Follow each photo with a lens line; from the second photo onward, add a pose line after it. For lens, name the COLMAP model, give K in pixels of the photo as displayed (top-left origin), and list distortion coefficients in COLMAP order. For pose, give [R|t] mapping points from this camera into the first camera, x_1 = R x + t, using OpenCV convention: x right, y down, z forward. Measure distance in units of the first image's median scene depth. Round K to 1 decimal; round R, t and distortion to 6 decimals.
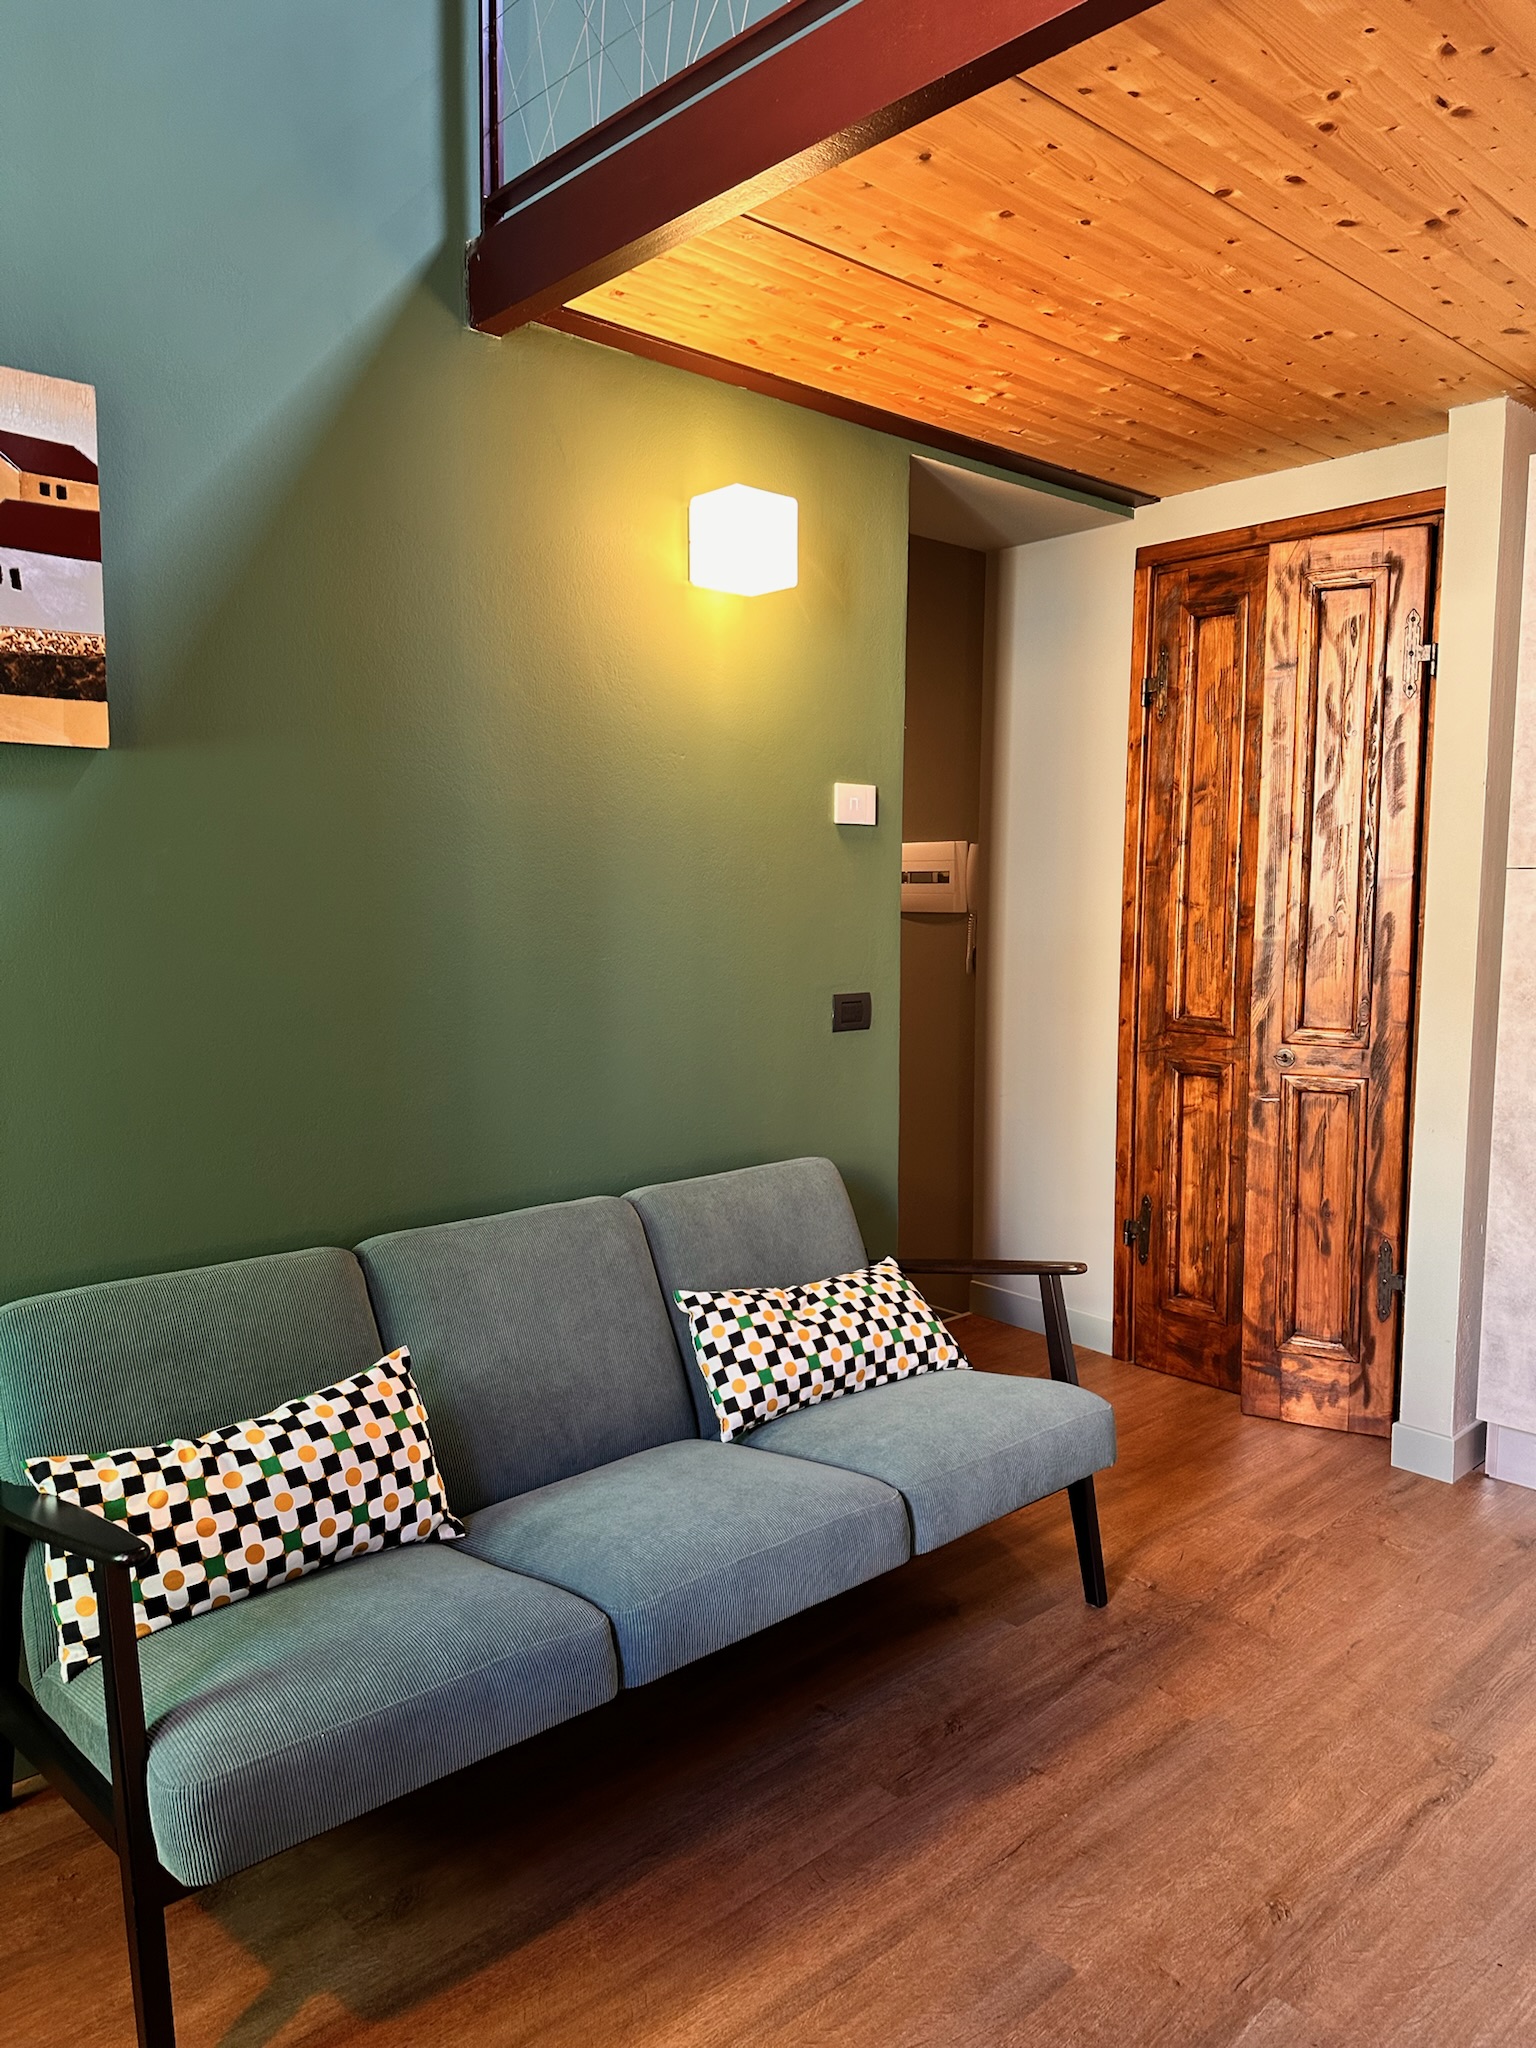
lens RADIAL K [[1429.2, 0, 789.3], [0, 1429.2, 1036.9], [0, 0, 1]] dist [0.055572, -0.067366]
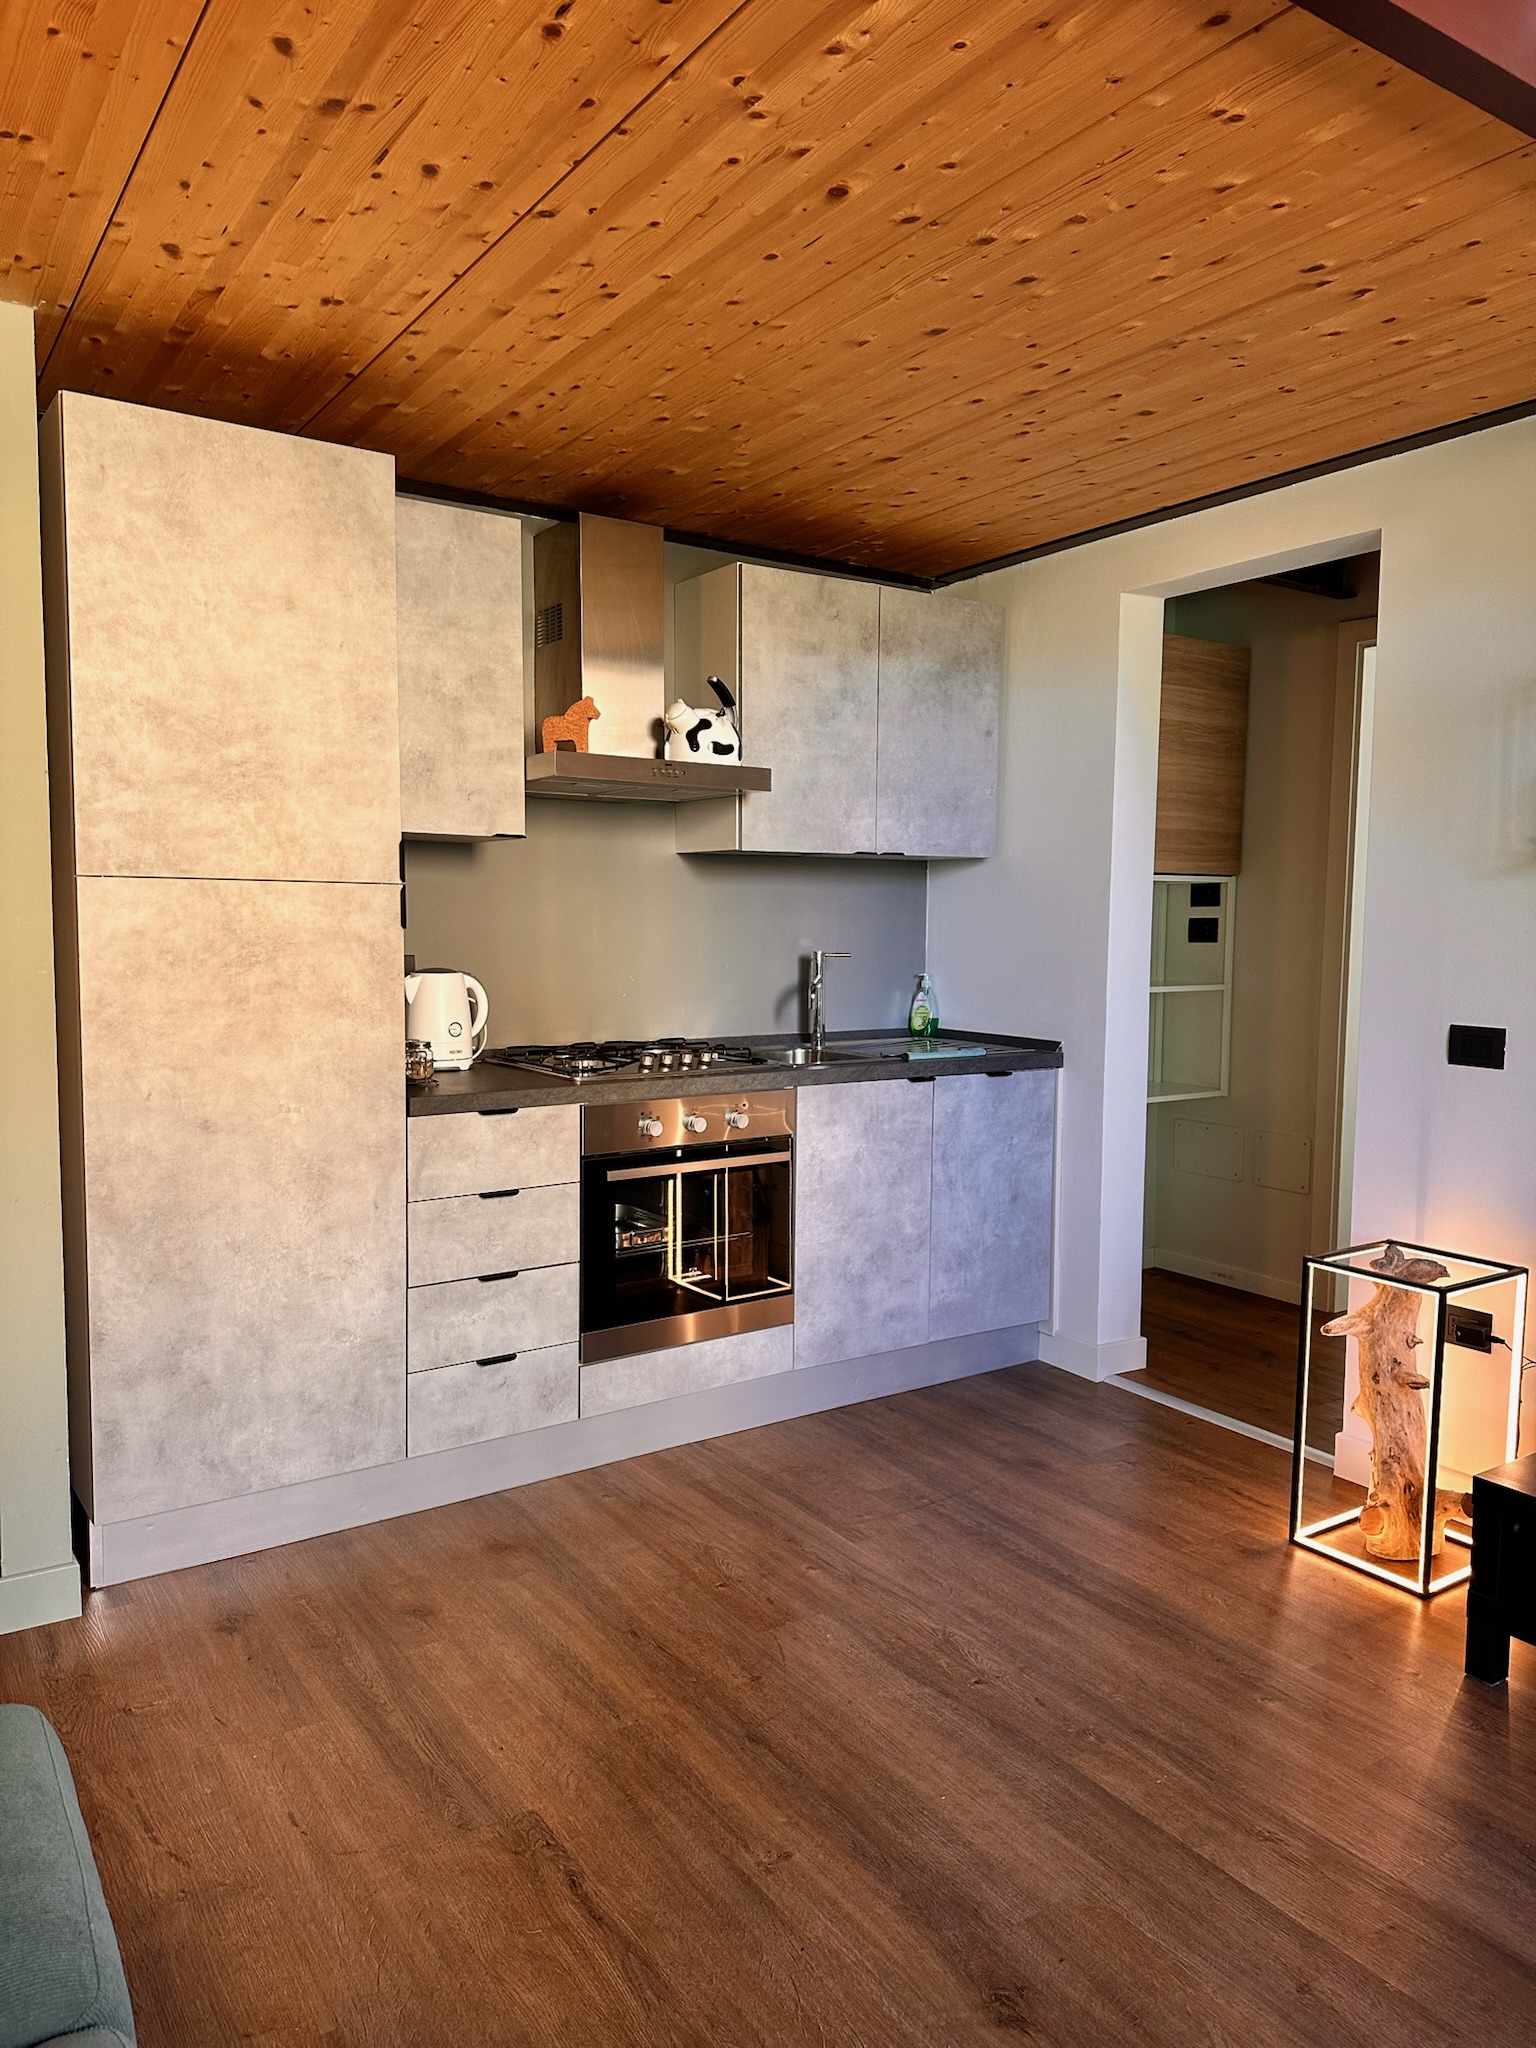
lens RADIAL K [[1429.2, 0, 708.5], [0, 1429.2, 1035.8], [0, 0, 1]] dist [0.055572, -0.067366]
pose [[0.161089, -0.077661, 0.983880, -0.265978], [0.096157, 0.993391, 0.062668, -0.038043], [-0.982244, 0.084511, 0.167492, 0.470658]]
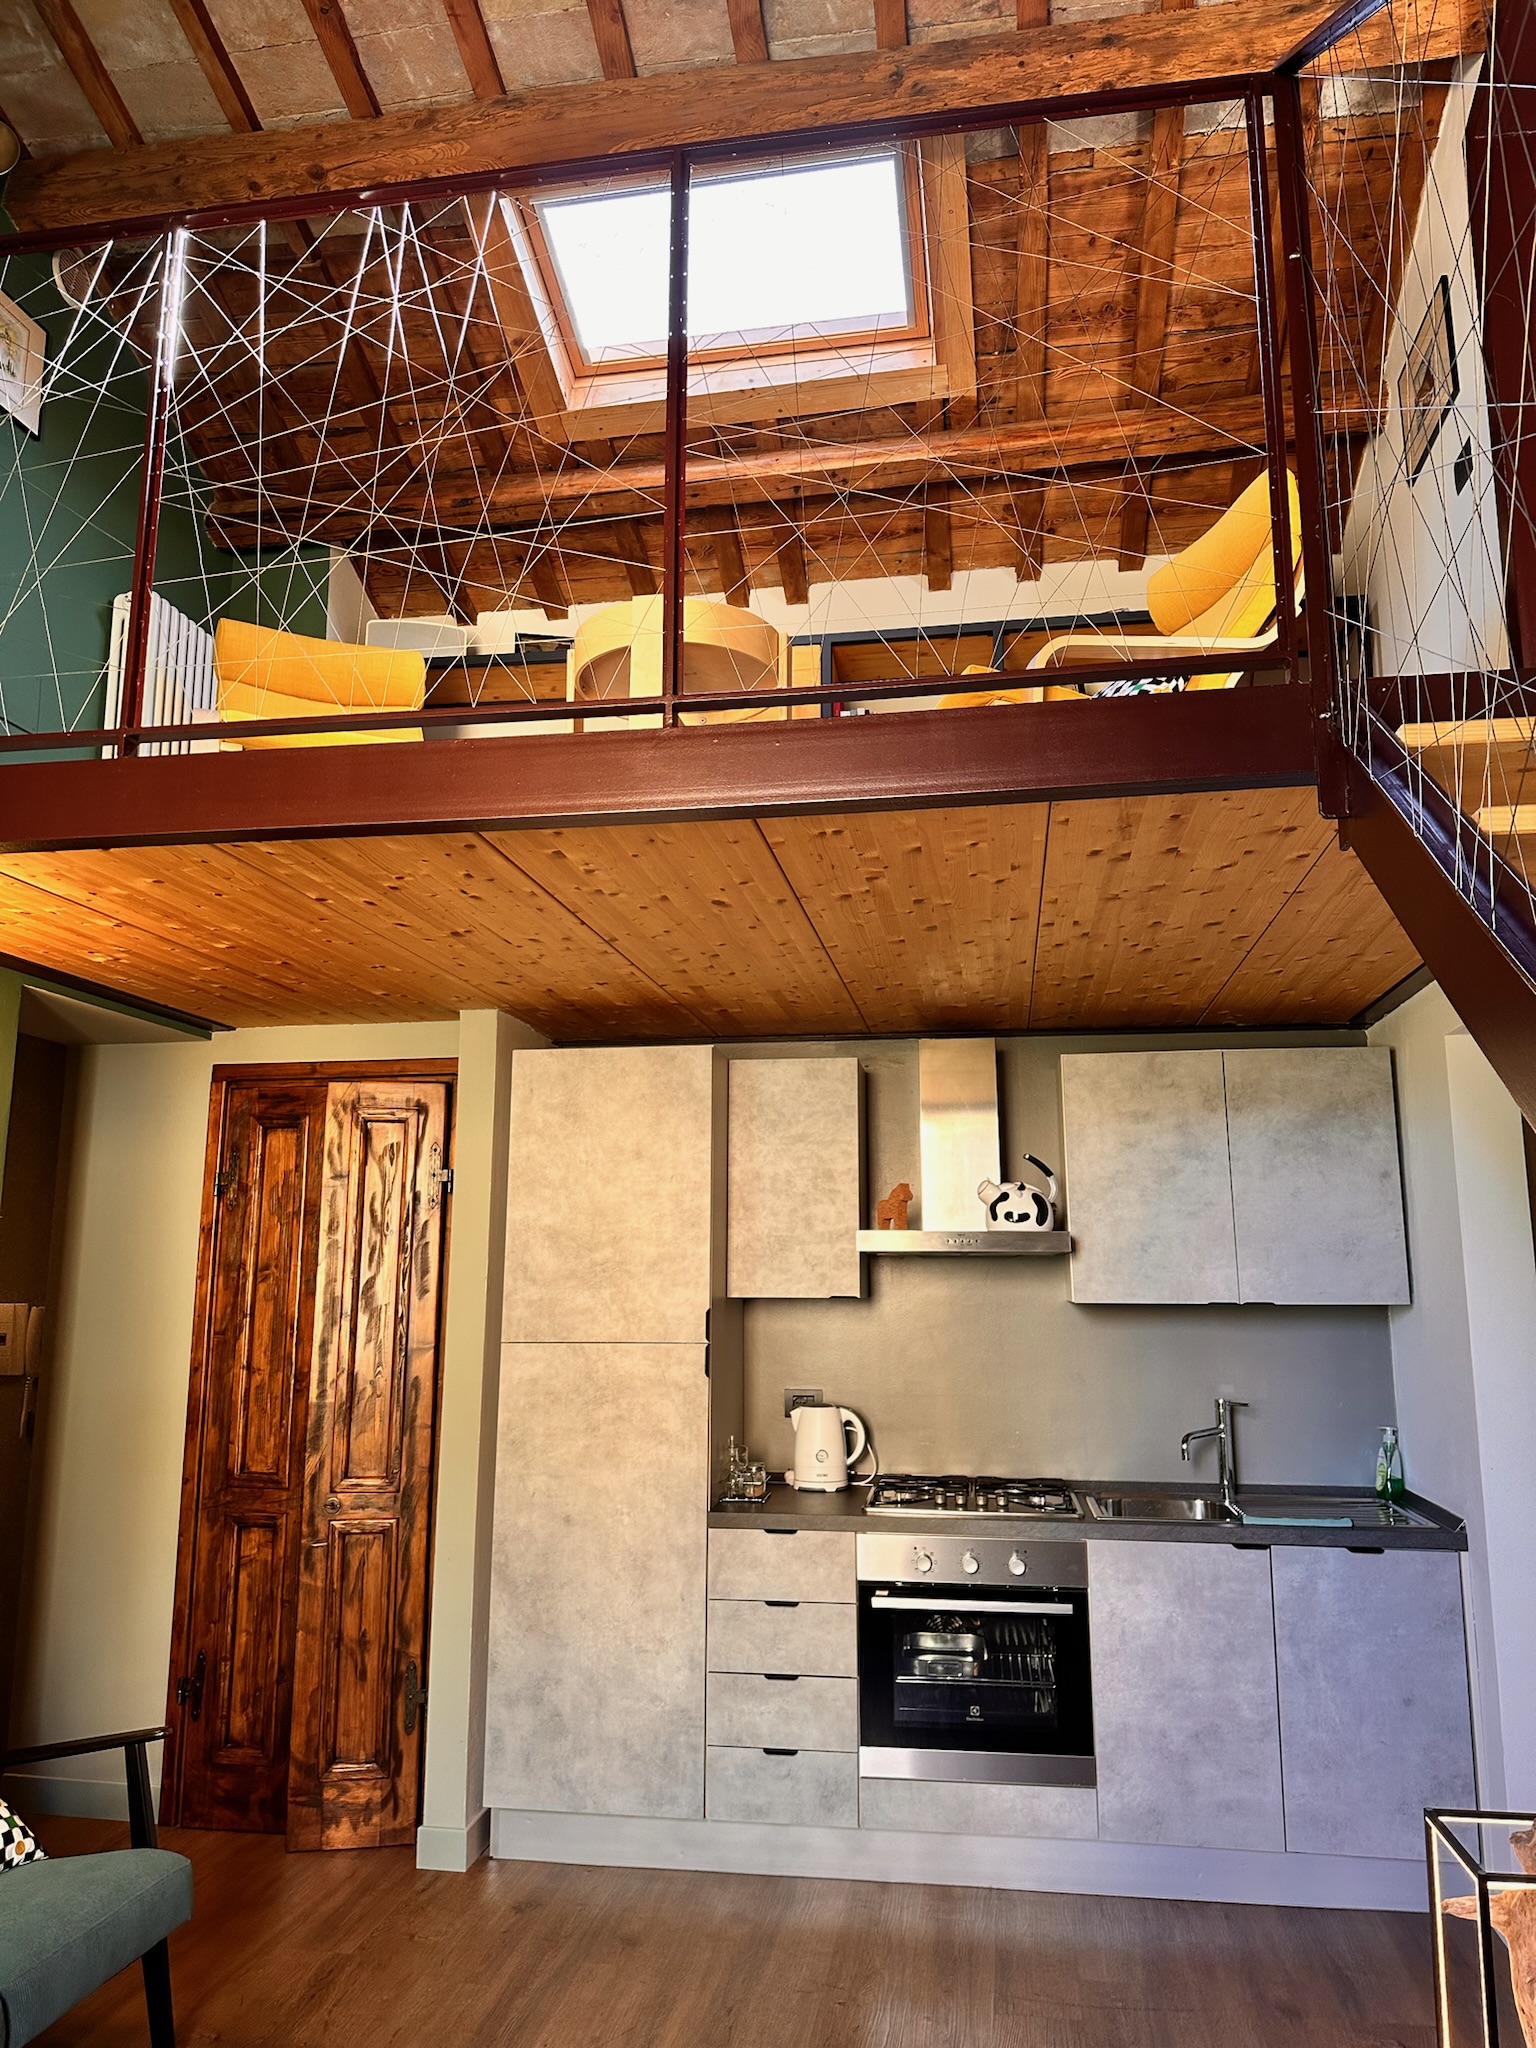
lens RADIAL K [[1429.2, 0, 770.4], [0, 1429.2, 1015.4], [0, 0, 1]] dist [0.055572, -0.067366]
pose [[0.795648, 0.108257, 0.596007, -0.122879], [0.062840, 0.963842, -0.258960, -0.045805], [-0.602491, 0.243494, 0.760076, -0.222339]]
